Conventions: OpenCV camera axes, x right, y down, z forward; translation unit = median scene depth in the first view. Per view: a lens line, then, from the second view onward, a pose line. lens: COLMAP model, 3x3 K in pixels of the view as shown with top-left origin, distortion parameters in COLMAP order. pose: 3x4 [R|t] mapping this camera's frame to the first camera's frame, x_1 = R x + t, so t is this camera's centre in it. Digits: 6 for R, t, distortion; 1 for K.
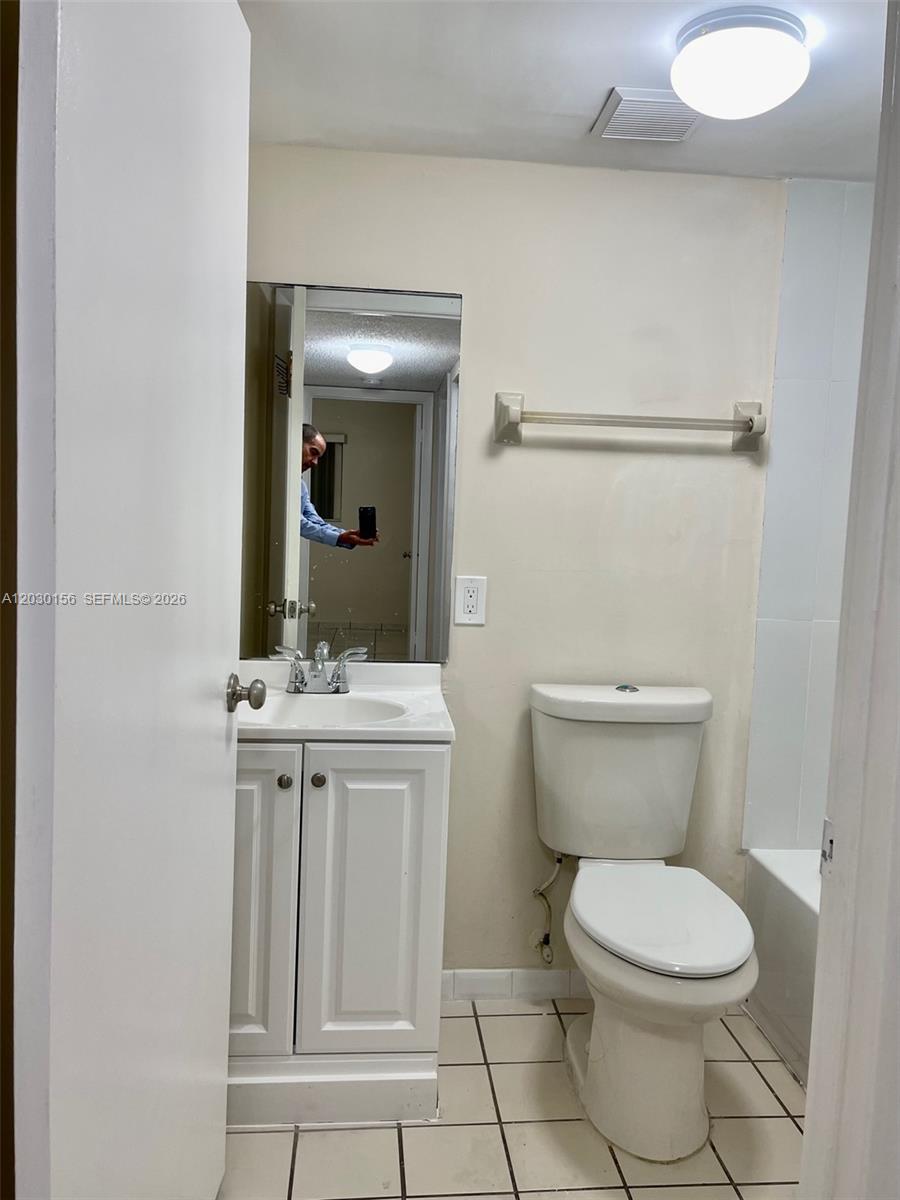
lens RADIAL K [[969.0, 0, 450.0], [0, 969.0, 600.0], [0, 0, 1]] dist [0.067321, -0.097379]
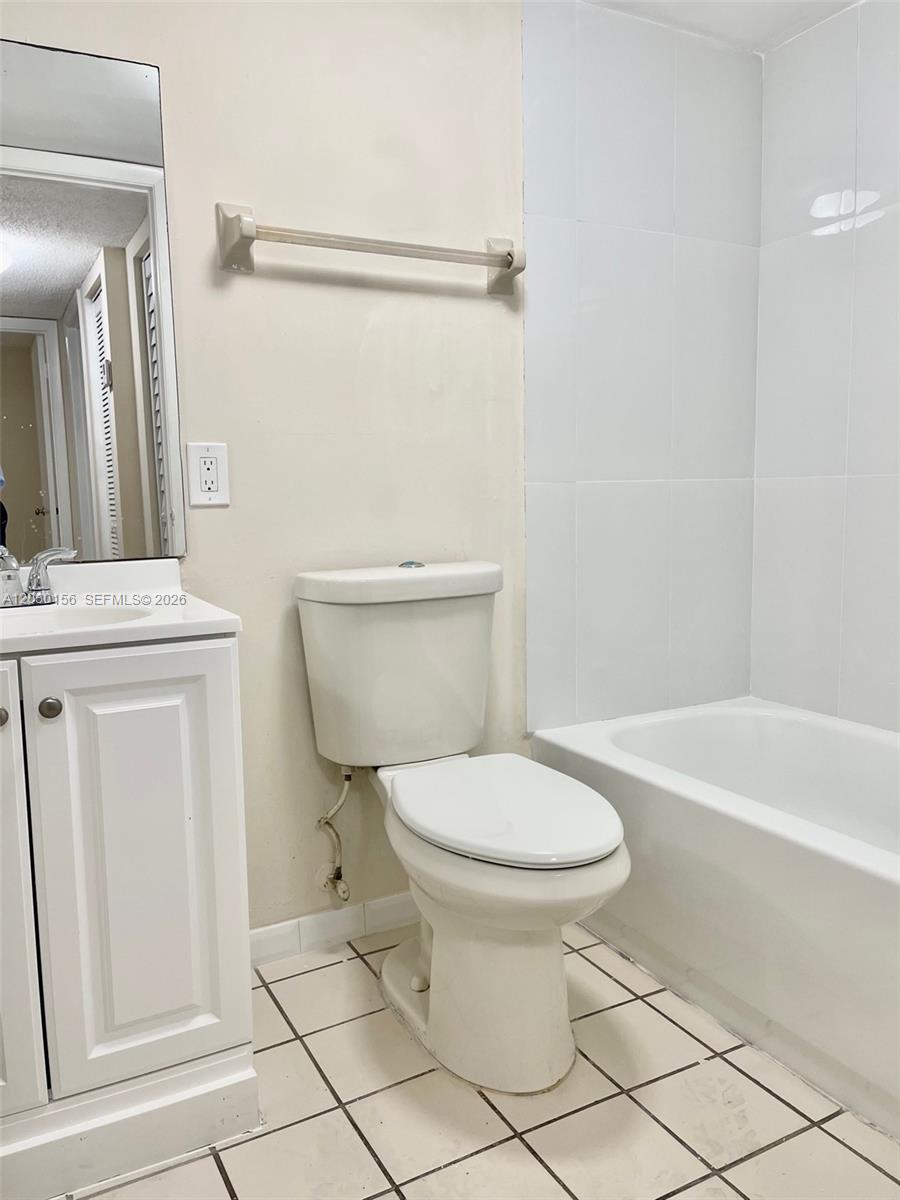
lens RADIAL K [[903.4, 0, 450.0], [0, 903.4, 600.0], [0, 0, 1]] dist [0.062262, -0.077991]
pose [[0.916577, -0.102211, 0.386575, -0.097062], [0.090737, 0.994724, 0.047868, 0.086486], [-0.389428, -0.008799, 0.921015, 0.249504]]
